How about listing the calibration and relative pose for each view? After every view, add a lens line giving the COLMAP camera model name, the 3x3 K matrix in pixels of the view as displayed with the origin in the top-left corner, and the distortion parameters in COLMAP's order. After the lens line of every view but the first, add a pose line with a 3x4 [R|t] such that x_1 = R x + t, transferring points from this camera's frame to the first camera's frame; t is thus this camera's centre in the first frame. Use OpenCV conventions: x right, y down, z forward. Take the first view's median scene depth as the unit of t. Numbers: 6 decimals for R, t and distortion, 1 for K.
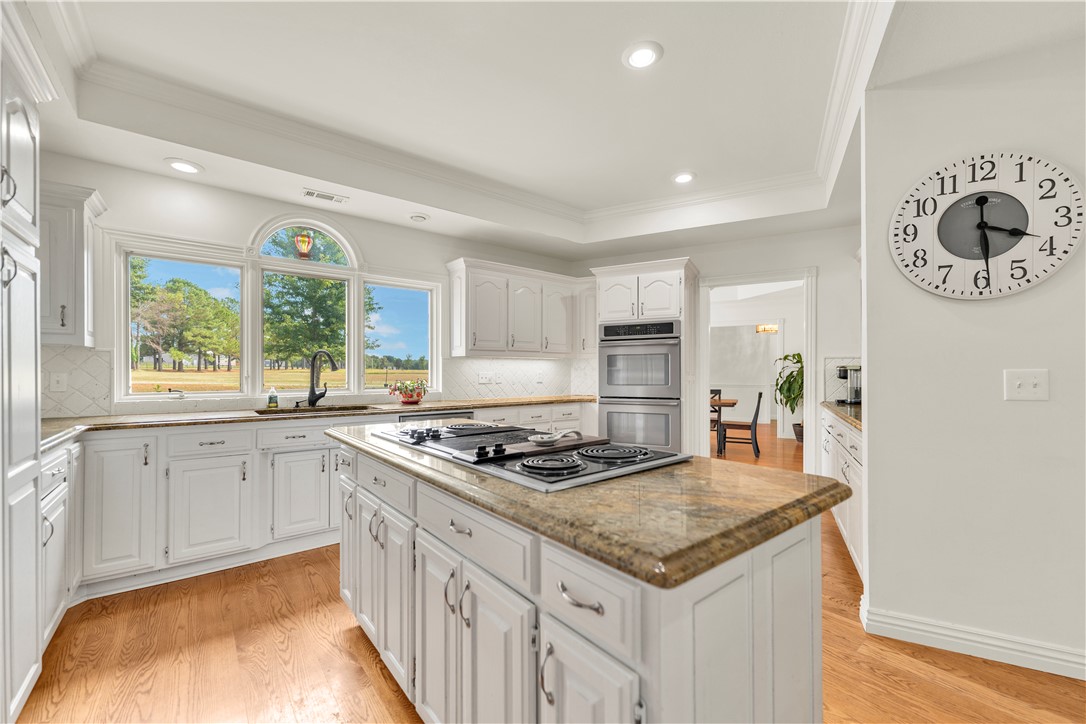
lens RADIAL K [[442.9, 0, 542.8], [0, 442.9, 368.9], [0, 0, 1]] dist [0.001394, 0.000034]
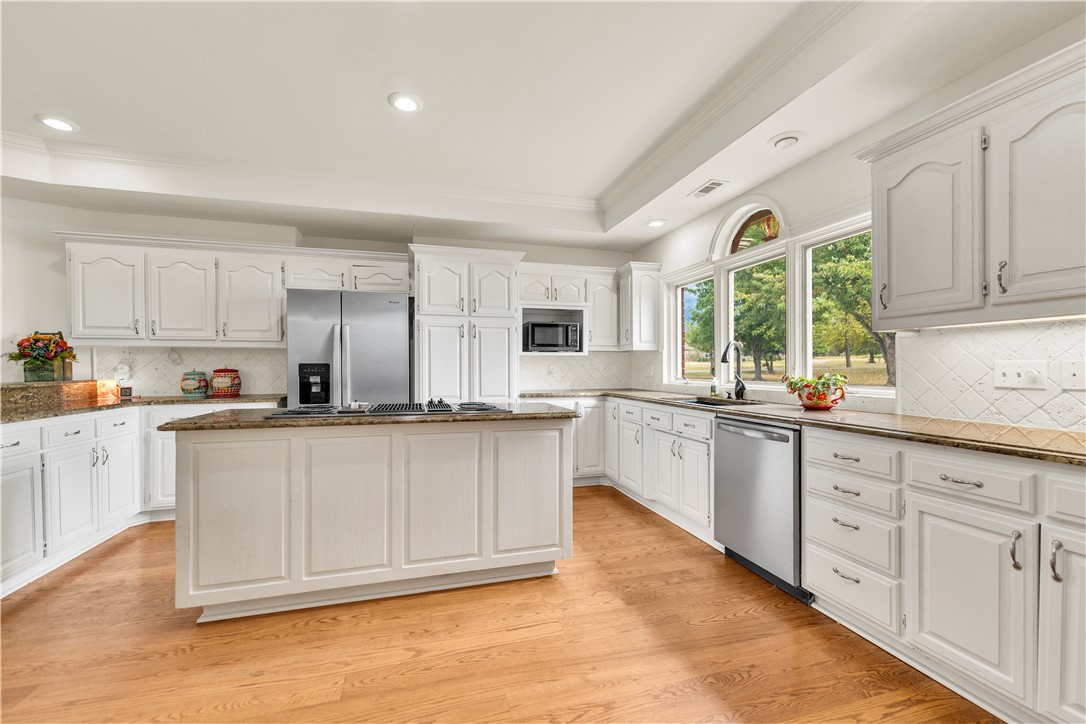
lens RADIAL K [[442.9, 0, 542.8], [0, 442.9, 368.9], [0, 0, 1]] dist [0.001394, 0.000034]
pose [[-0.377347, 0.004366, -0.926062, 0.506207], [0.007928, 0.999967, 0.001484, 0.012156], [0.926038, -0.006782, -0.377369, 0.894274]]
